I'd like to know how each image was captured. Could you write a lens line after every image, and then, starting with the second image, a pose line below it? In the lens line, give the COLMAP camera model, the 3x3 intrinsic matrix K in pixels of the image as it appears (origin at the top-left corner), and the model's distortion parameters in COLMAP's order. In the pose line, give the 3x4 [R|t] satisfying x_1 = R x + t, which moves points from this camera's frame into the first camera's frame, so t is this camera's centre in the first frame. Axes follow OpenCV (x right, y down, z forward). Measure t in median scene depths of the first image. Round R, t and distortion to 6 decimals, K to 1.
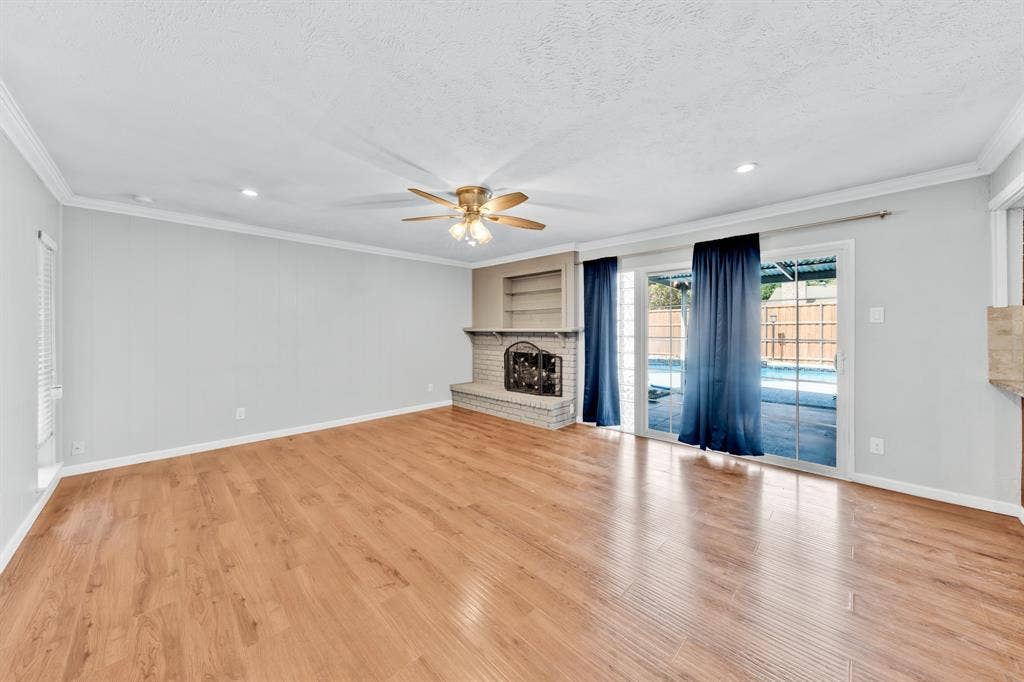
lens RADIAL K [[362.8, 0, 514.6], [0, 362.8, 337.6], [0, 0, 1]] dist [-0.009812, 0.002791]
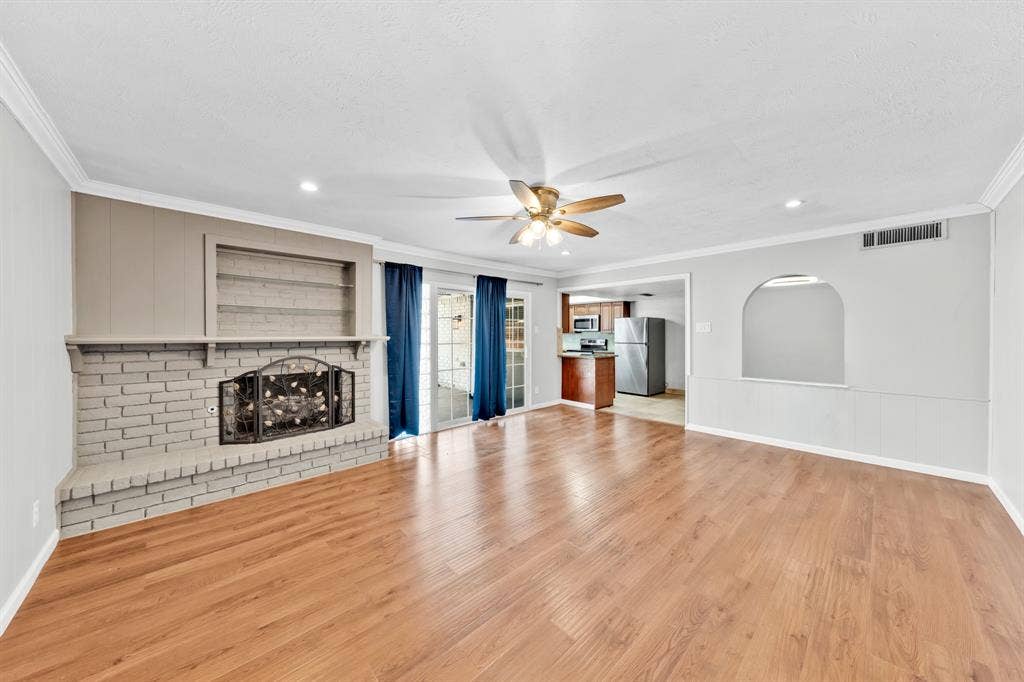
lens RADIAL K [[346.7, 0, 508.4], [0, 346.7, 337.6], [0, 0, 1]] dist [0.000795, -0.000067]
pose [[0.037142, -0.005487, 0.999295, -0.612382], [0.026720, 0.999633, 0.004496, -0.016621], [-0.998953, 0.026534, 0.037275, 0.618897]]
